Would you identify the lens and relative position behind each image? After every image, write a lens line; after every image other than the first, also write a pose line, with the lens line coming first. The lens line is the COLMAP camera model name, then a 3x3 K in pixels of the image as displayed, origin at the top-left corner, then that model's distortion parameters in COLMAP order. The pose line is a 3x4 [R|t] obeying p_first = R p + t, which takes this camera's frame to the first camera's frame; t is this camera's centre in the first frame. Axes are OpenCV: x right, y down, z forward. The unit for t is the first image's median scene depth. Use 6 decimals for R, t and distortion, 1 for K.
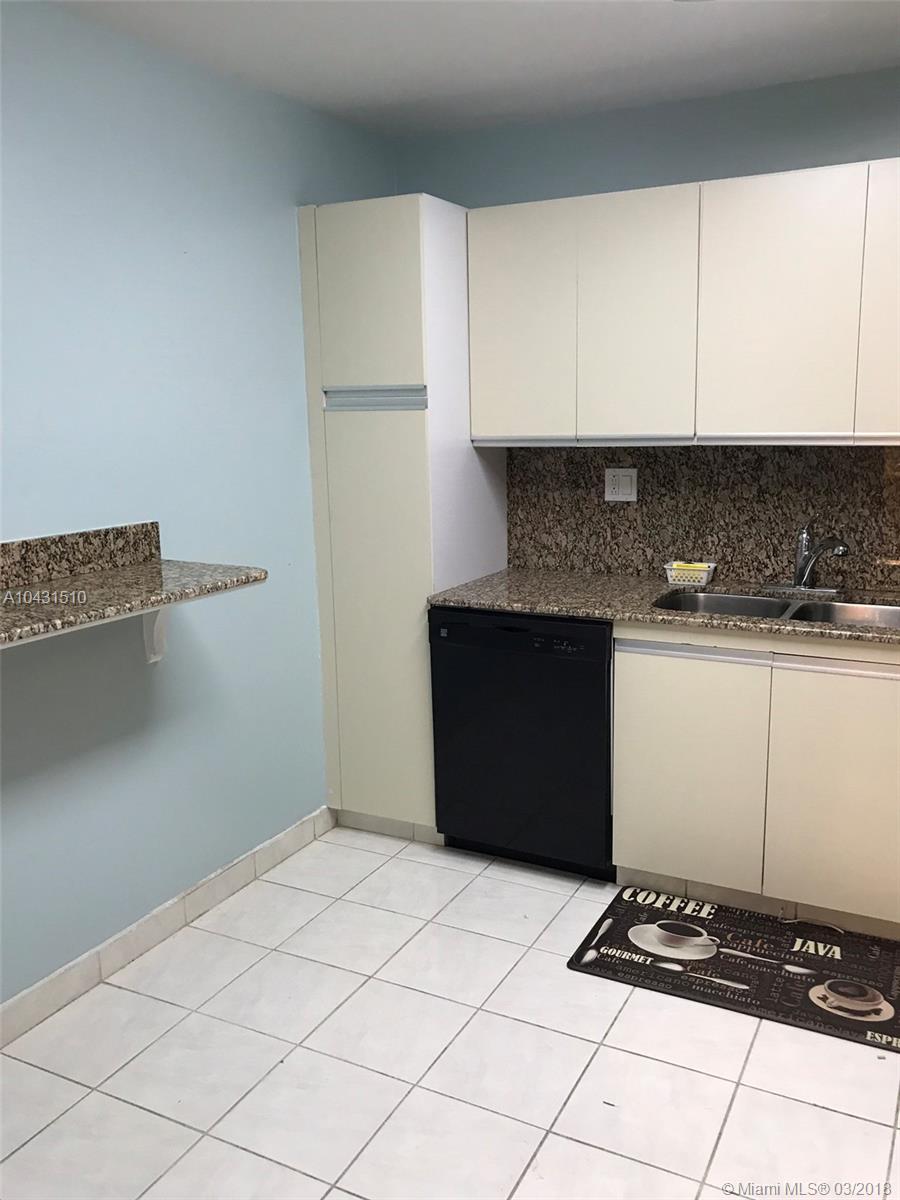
lens RADIAL K [[990.5, 0, 448.9], [0, 990.5, 604.5], [0, 0, 1]] dist [0.057825, -0.167805]
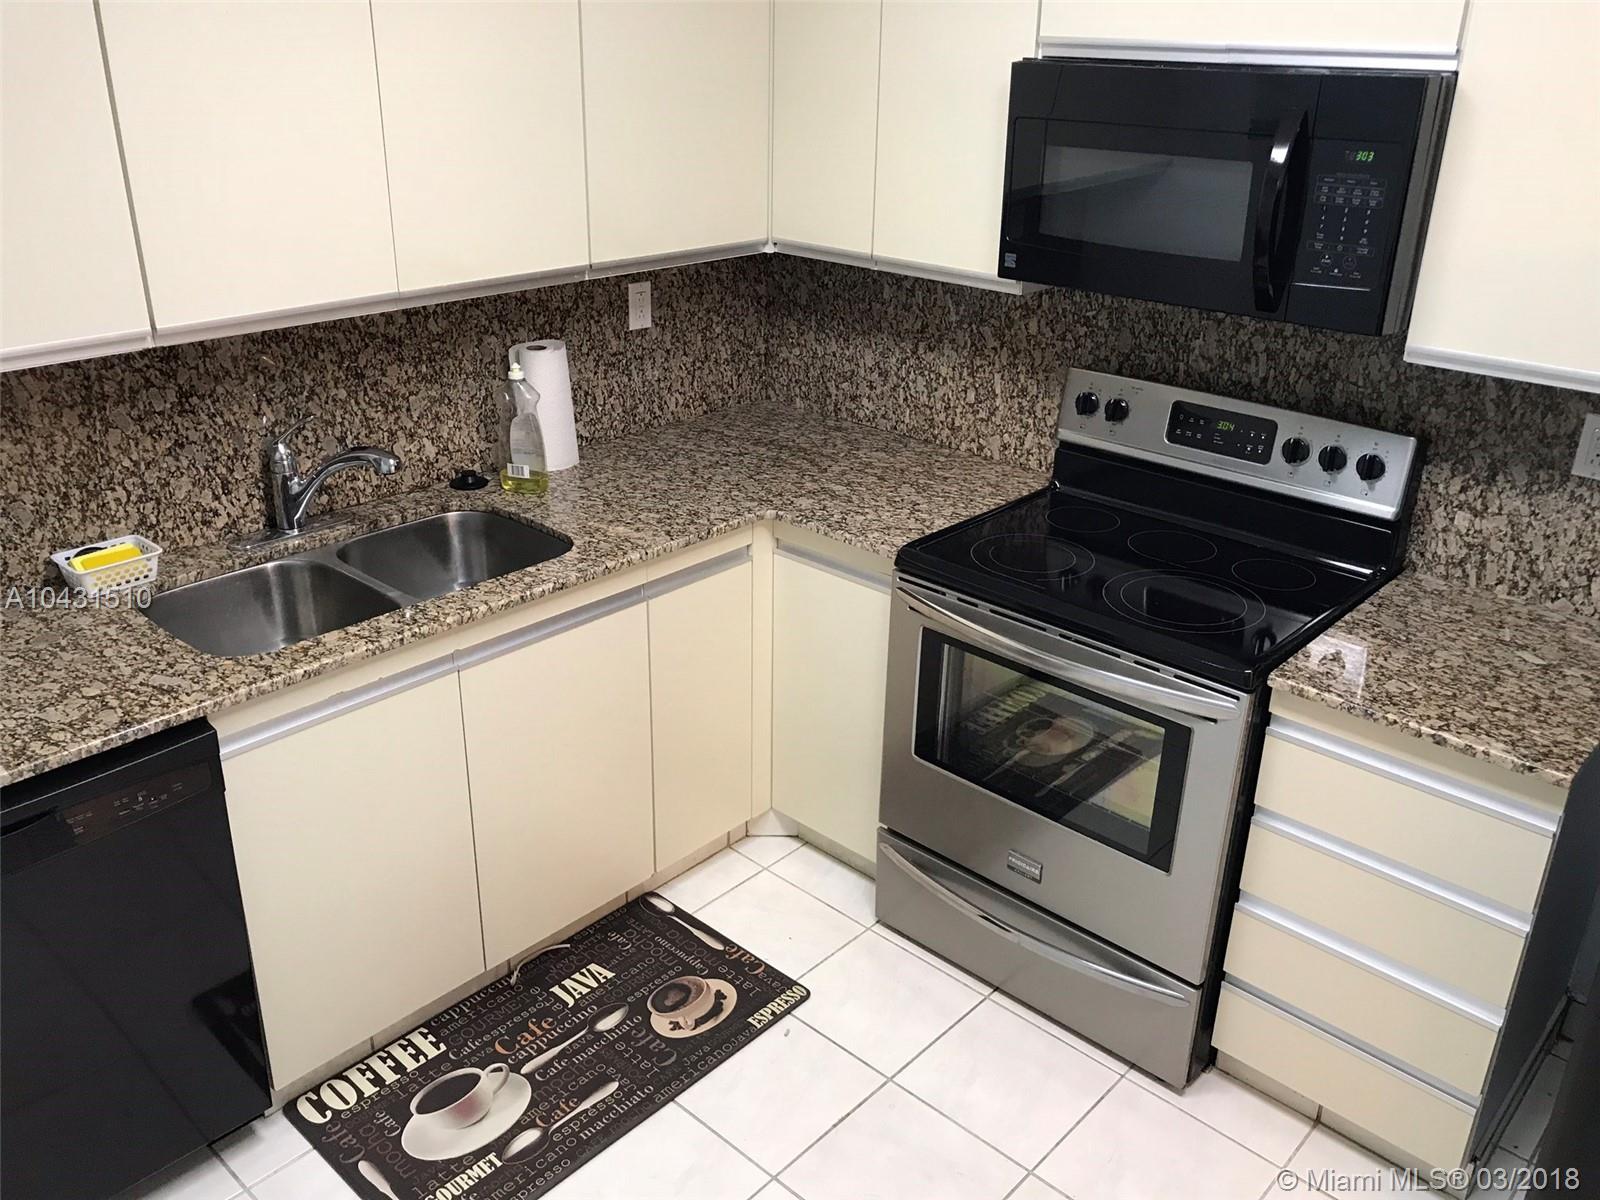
lens RADIAL K [[1320.7, 0, 799.4], [0, 1320.7, 587.0], [0, 0, 1]] dist [0.057825, -0.167805]
pose [[0.248467, -0.360856, 0.898915, -0.336168], [0.165940, 0.930155, 0.327530, -0.206532], [-0.954321, 0.067786, 0.290993, 0.451254]]
